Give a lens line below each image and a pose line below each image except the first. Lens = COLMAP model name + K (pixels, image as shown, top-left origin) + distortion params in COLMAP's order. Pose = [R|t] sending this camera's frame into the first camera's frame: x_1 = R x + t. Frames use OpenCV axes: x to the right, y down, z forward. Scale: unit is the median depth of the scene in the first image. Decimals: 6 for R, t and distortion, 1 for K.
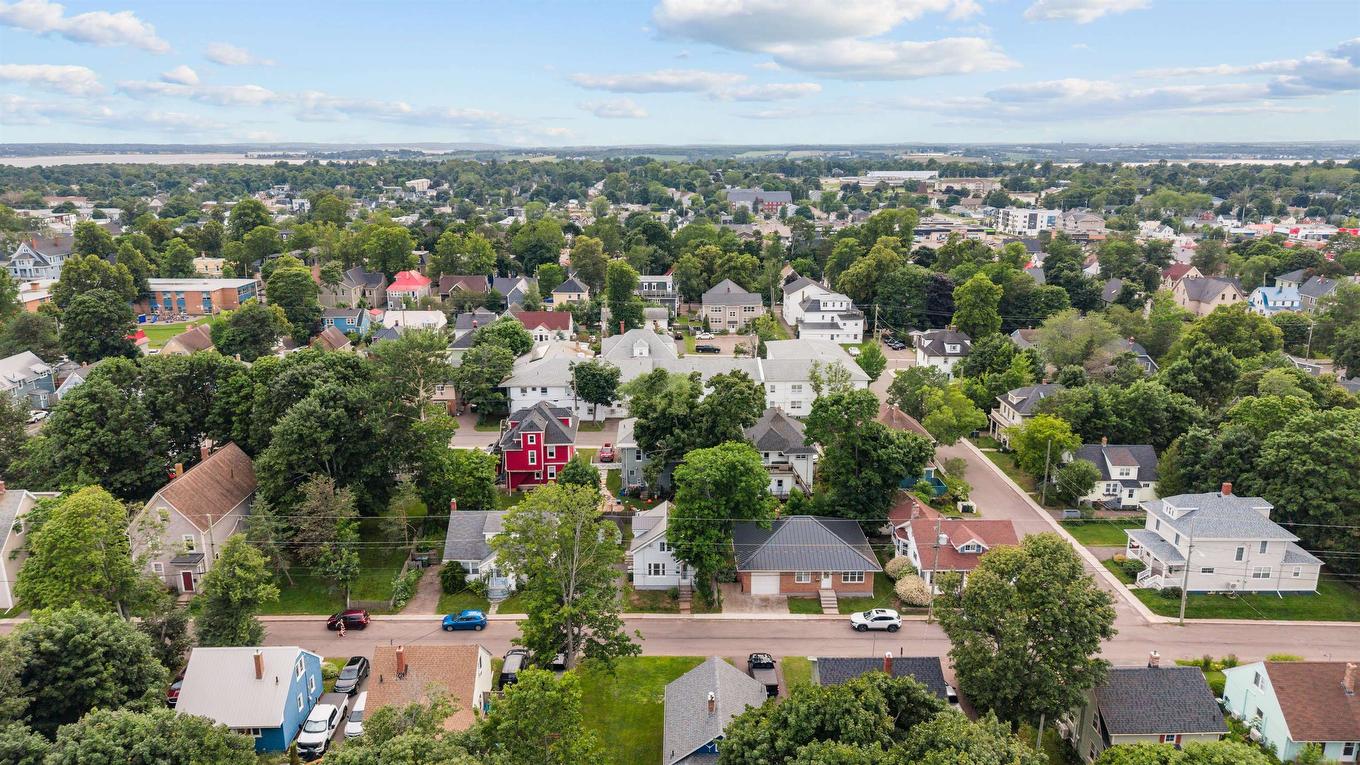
lens RADIAL K [[880.1, 0, 684.0], [0, 880.1, 383.6], [0, 0, 1]] dist [0.059990, -0.064184]
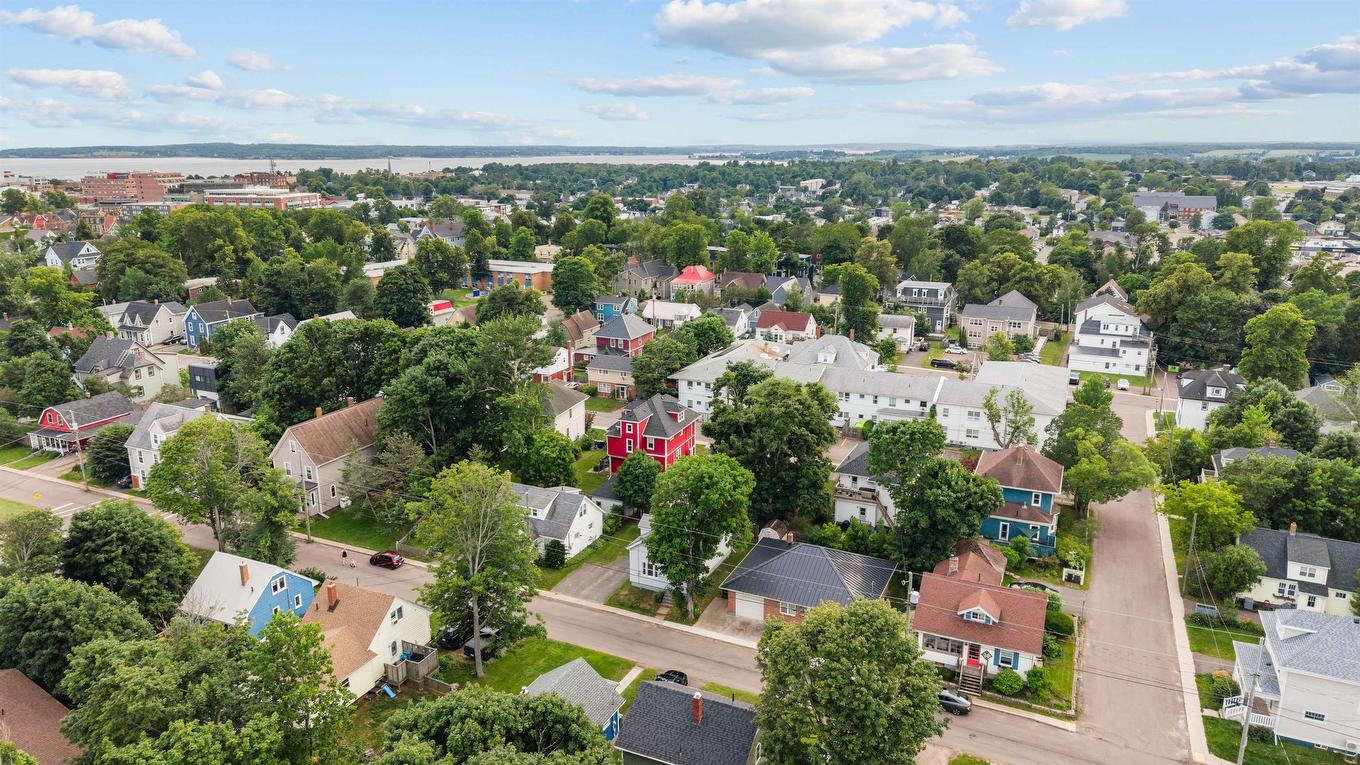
lens RADIAL K [[880.1, 0, 684.0], [0, 880.1, 383.6], [0, 0, 1]] dist [0.059990, -0.064184]
pose [[0.904462, 0.108784, -0.412449, 0.288604], [-0.108780, 0.993786, 0.023567, -0.019669], [0.412450, 0.023551, 0.910676, 0.073209]]
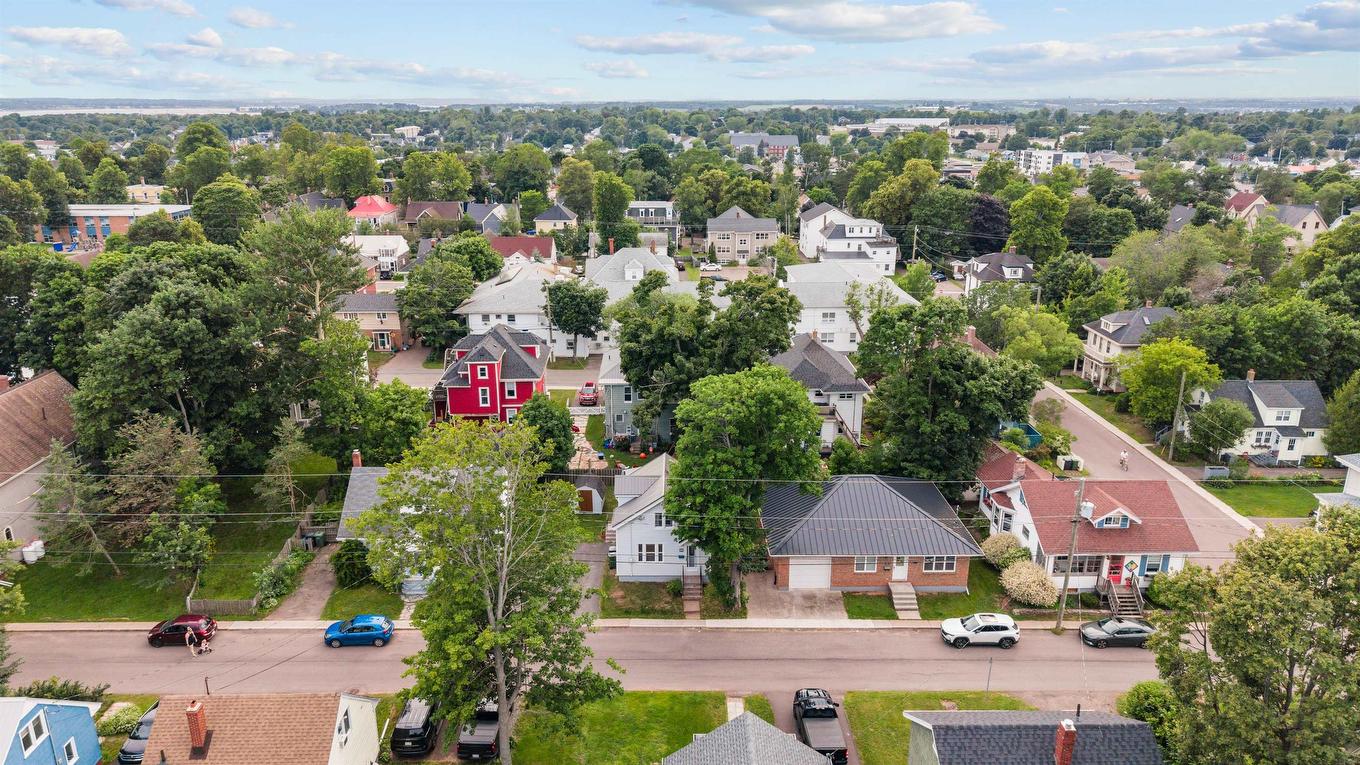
lens RADIAL K [[899.2, 0, 685.2], [0, 899.2, 380.0], [0, 0, 1]] dist [0.023071, -0.000210]
pose [[1.000000, 0.000539, 0.000825, -0.003441], [-0.000574, 0.999073, 0.043045, 0.034913], [-0.000801, -0.043045, 0.999073, 0.228934]]
